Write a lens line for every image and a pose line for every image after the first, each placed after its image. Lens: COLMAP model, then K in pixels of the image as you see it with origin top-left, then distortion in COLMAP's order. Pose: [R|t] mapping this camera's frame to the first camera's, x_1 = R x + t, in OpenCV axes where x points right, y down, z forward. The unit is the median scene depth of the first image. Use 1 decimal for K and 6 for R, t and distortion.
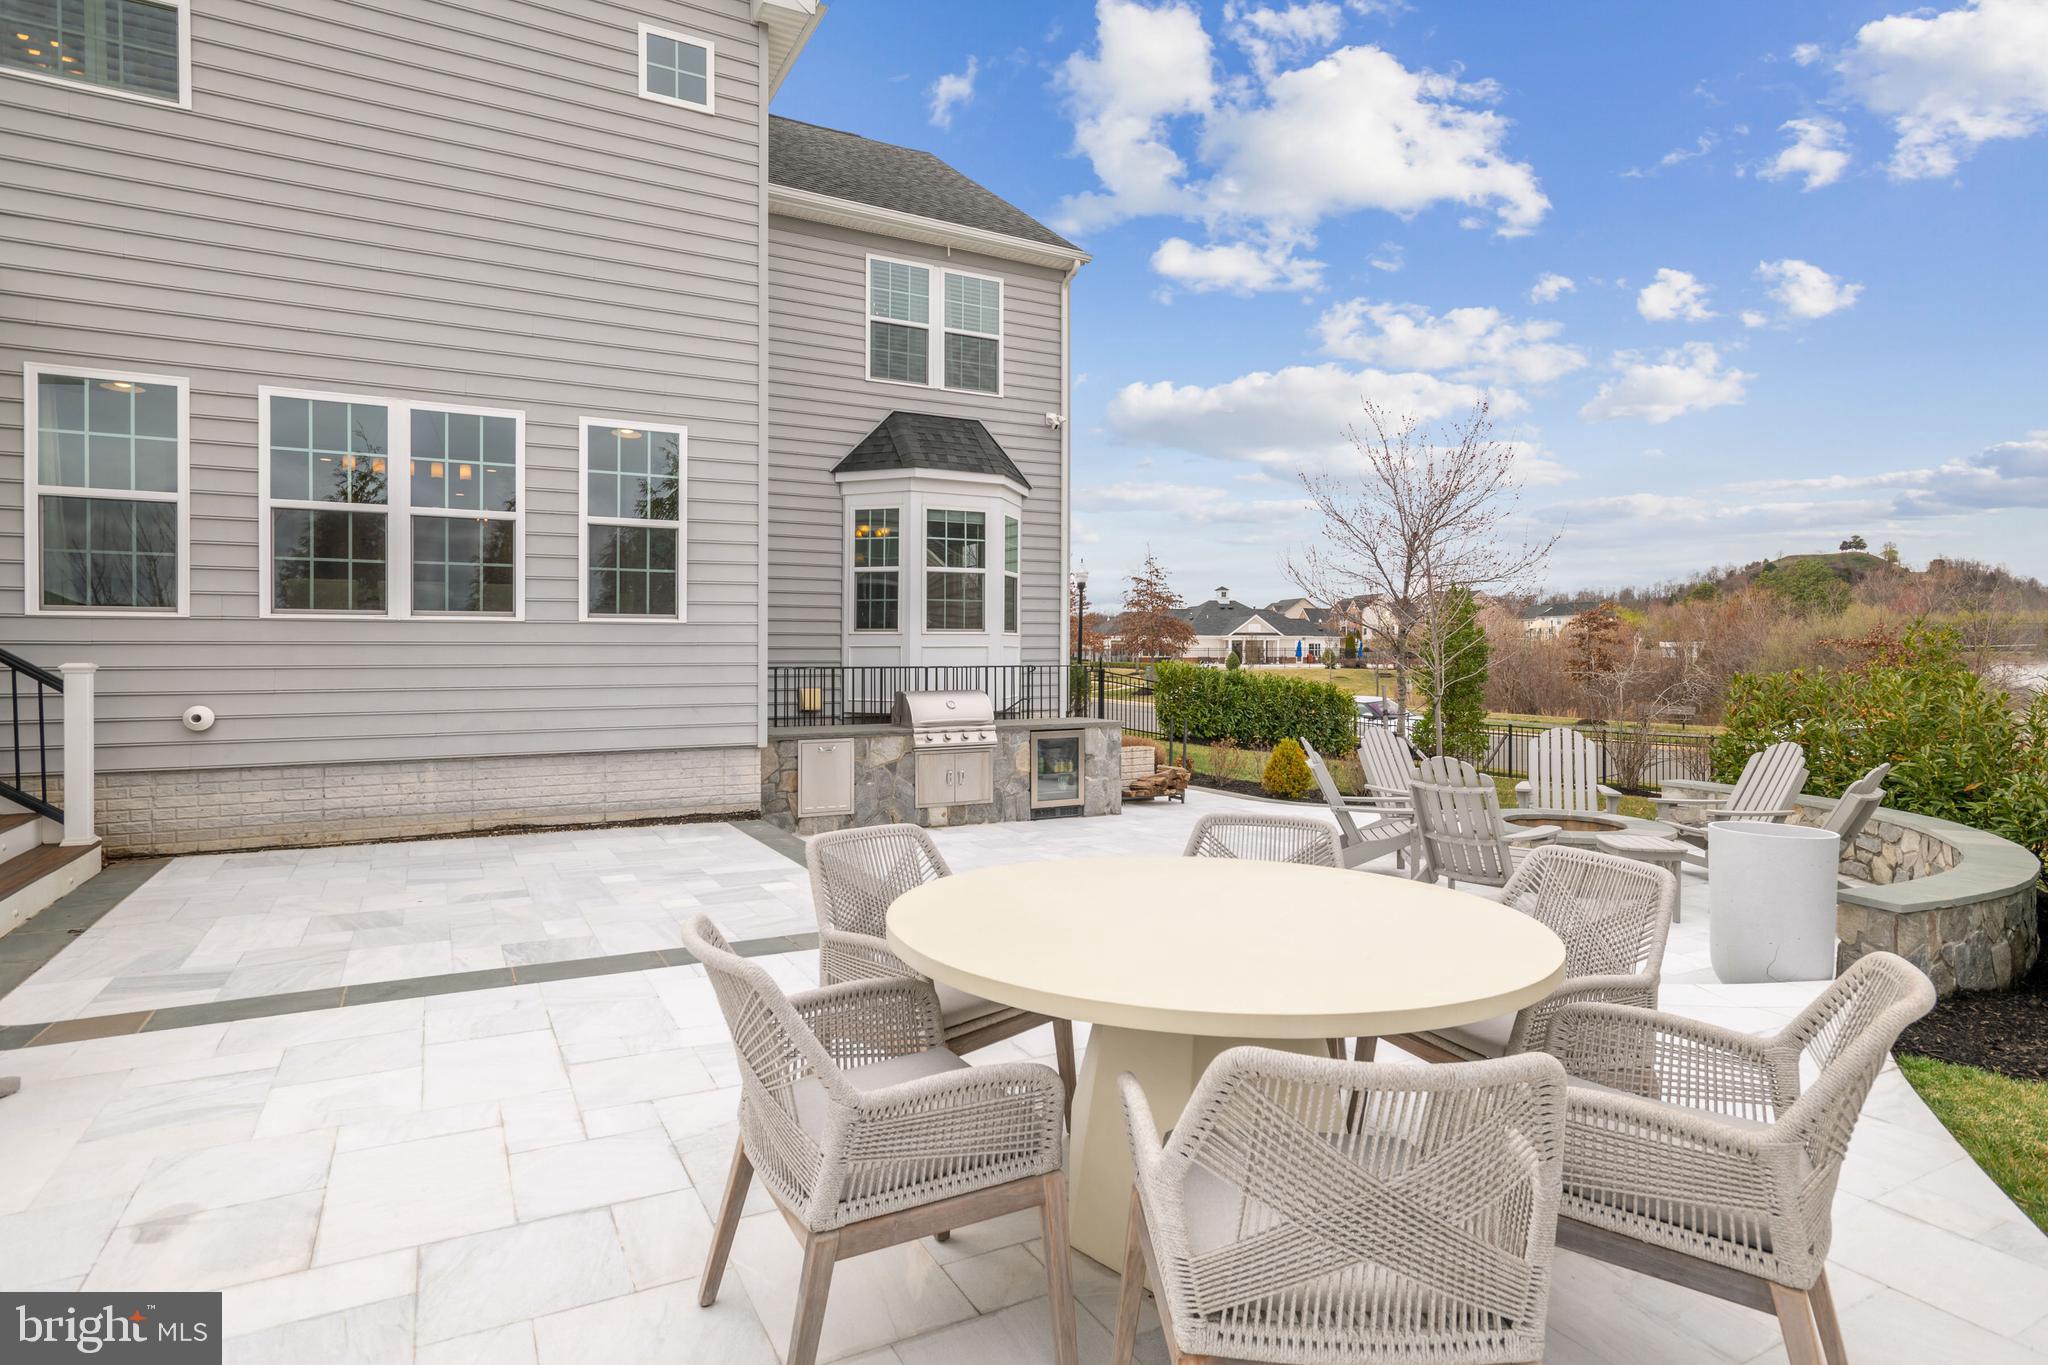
lens RADIAL K [[1081.3, 0, 1026.7], [0, 1081.3, 665.7], [0, 0, 1]] dist [-0.004622, 0.002091]
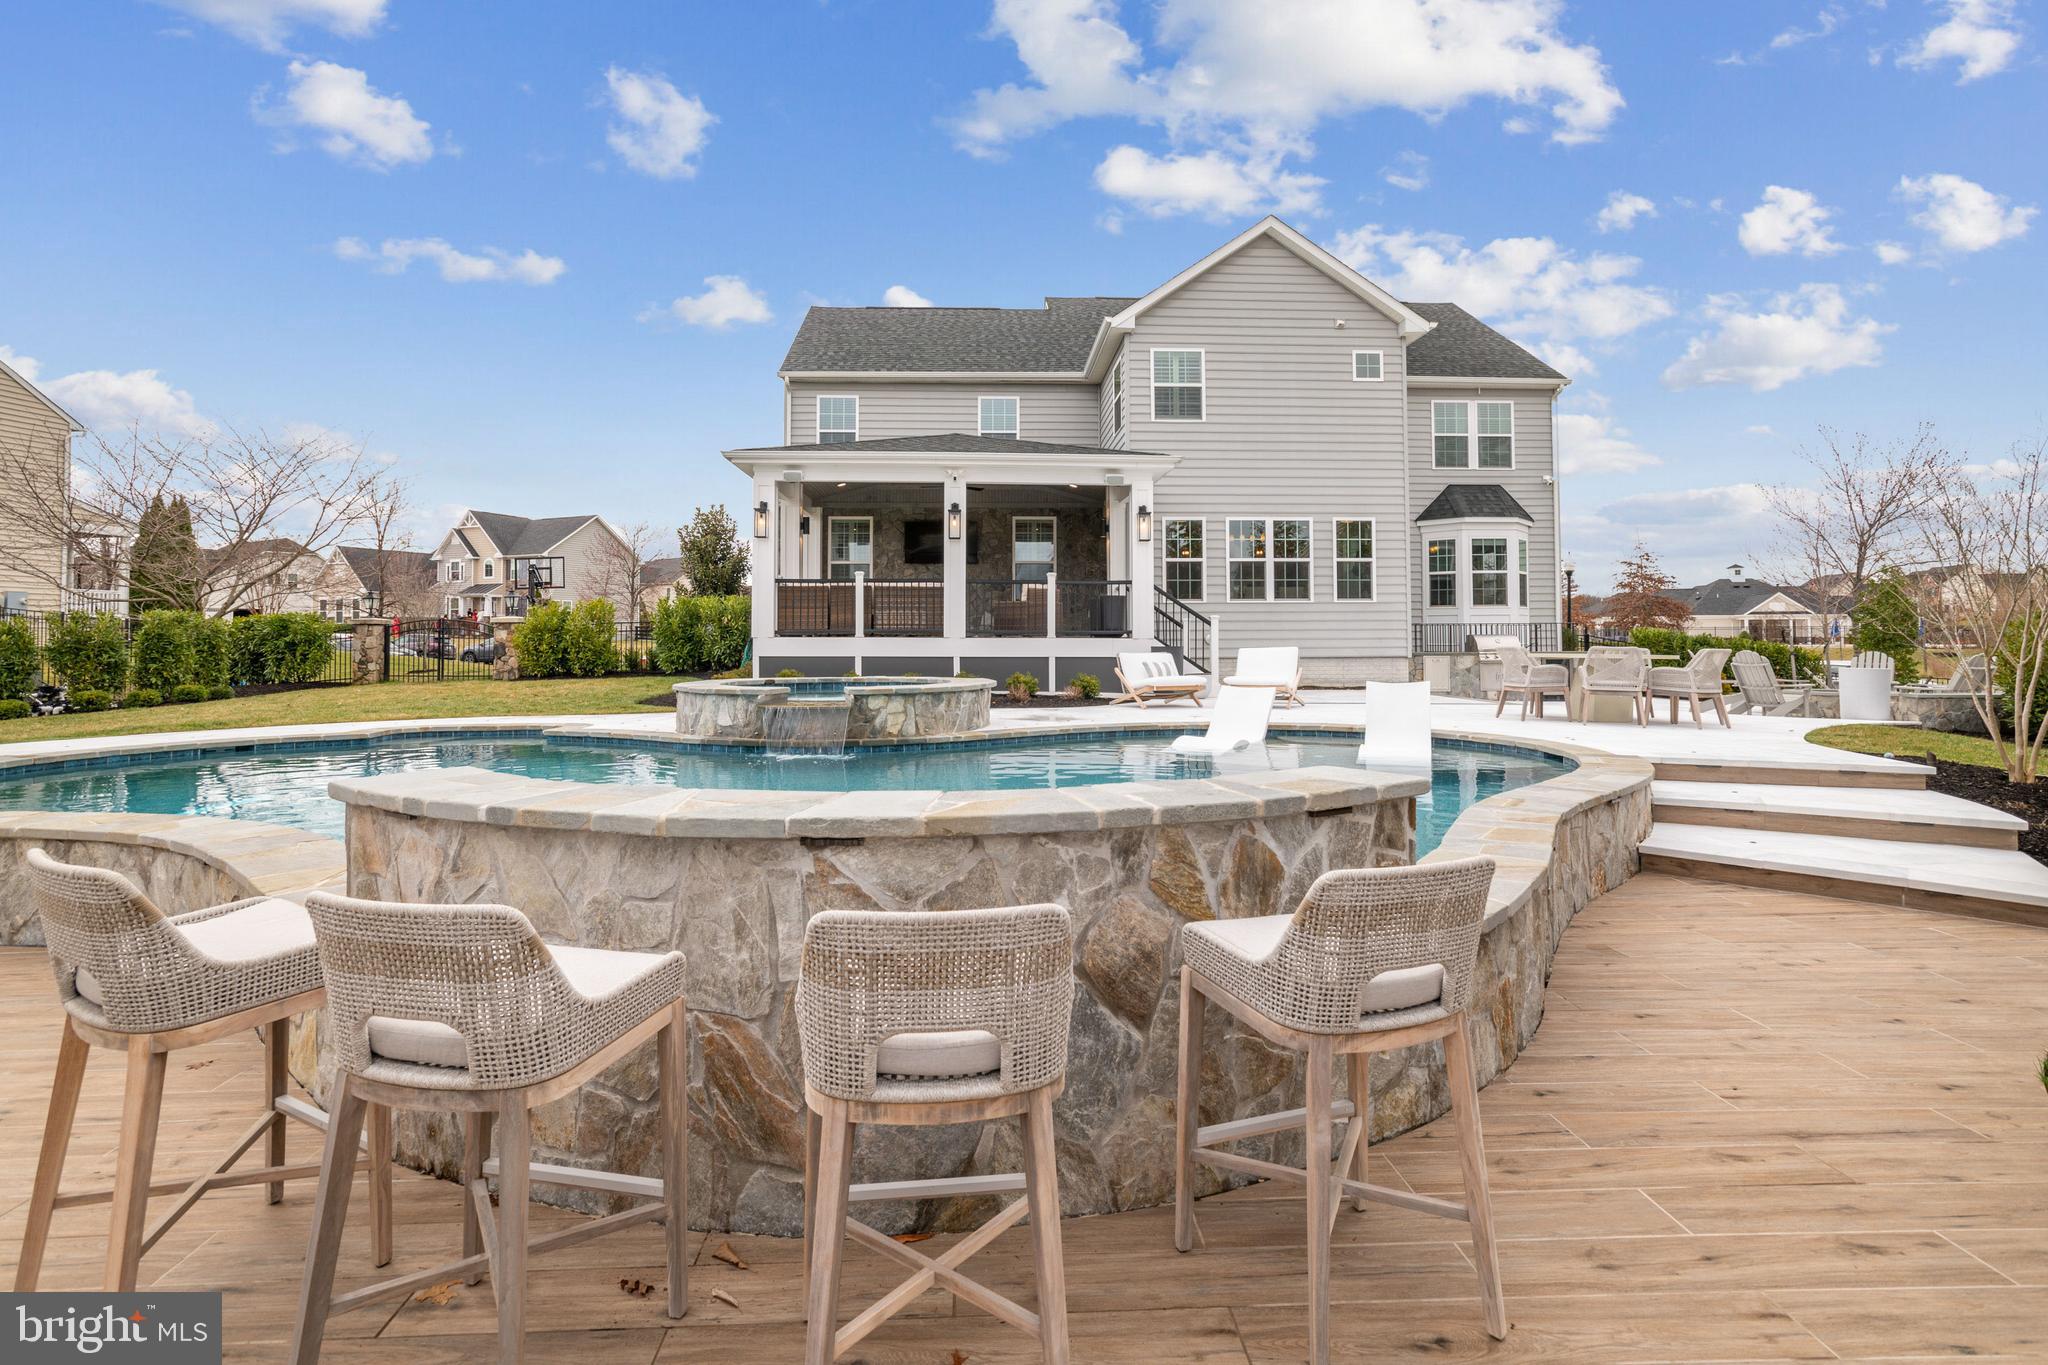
lens RADIAL K [[981.3, 0, 1044.1], [0, 981.3, 598.4], [0, 0, 1]] dist [-0.005680, 0.002591]
pose [[0.903739, -0.020613, -0.427588, -0.039238], [-0.001418, 0.998690, -0.051140, 0.039302], [0.428082, 0.046824, 0.902526, -0.771935]]
